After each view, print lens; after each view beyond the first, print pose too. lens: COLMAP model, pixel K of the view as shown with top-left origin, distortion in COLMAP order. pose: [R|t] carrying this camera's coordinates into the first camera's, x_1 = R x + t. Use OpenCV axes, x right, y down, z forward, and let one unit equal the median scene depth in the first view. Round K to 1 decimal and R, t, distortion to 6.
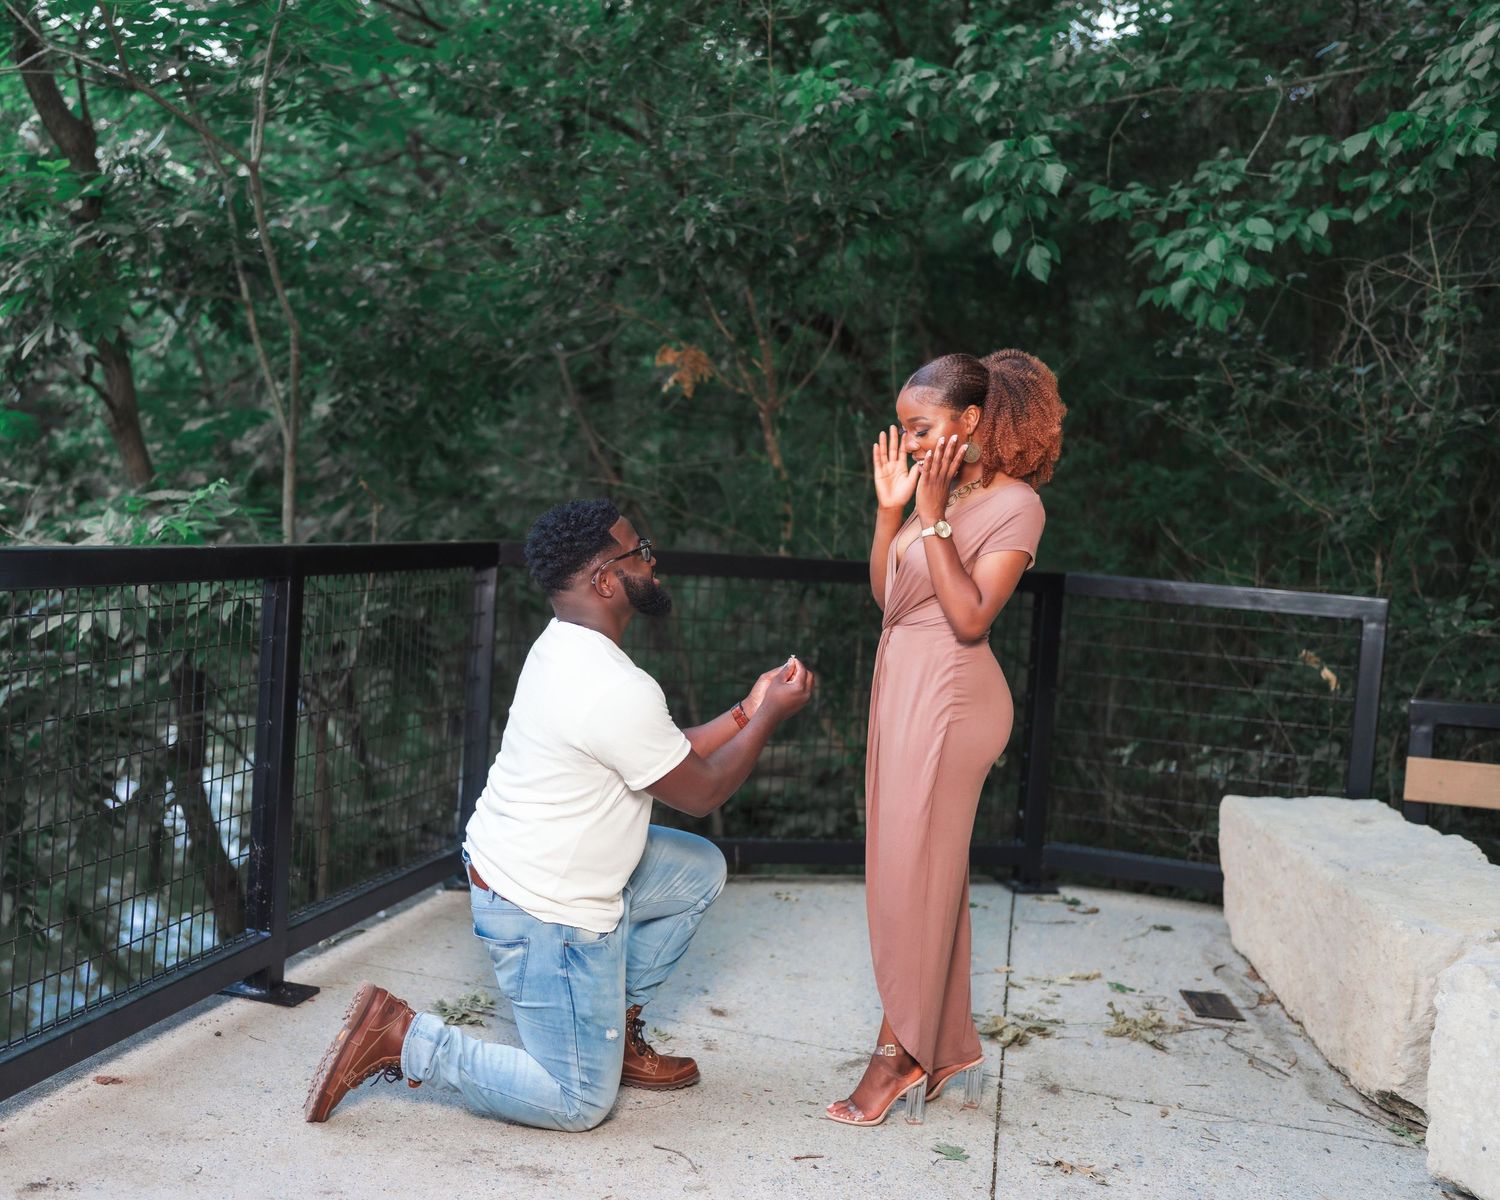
lens RADIAL K [[1665.7, 0, 629.7], [0, 1665.7, 600.6], [0, 0, 1]] dist [0.023350, 0.002466]
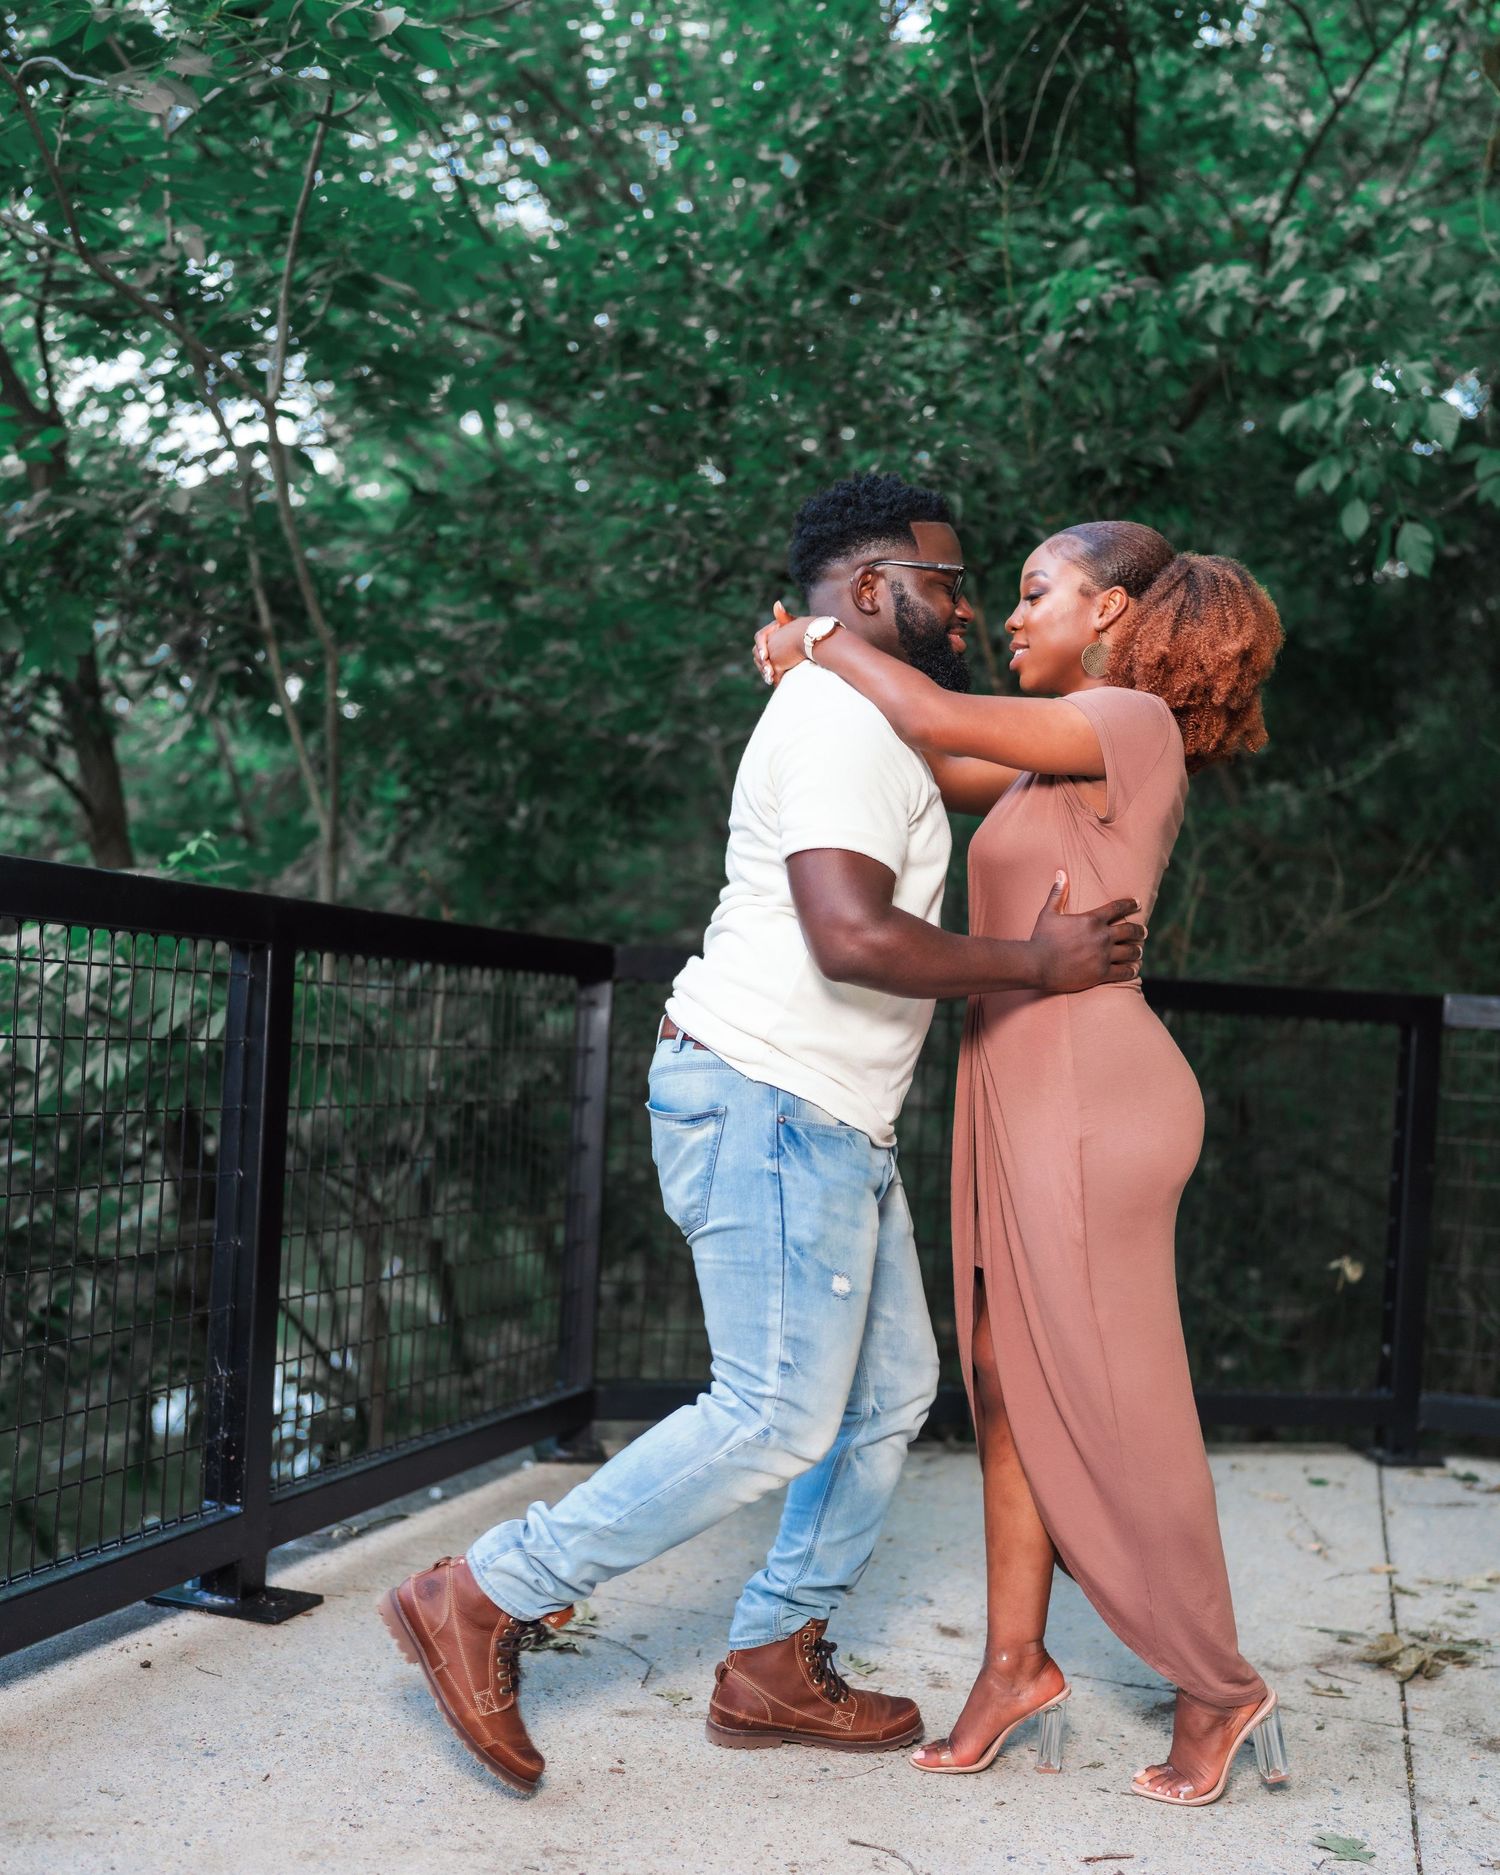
lens RADIAL K [[2043.4, 0, 813.1], [0, 2043.4, 1066.3], [0, 0, 1]] dist [0.016939, -0.009827]
pose [[0.999960, -0.008656, -0.002061, 0.003989], [0.008529, 0.998439, -0.055205, 0.068761], [0.002536, 0.055186, 0.998473, 0.192632]]
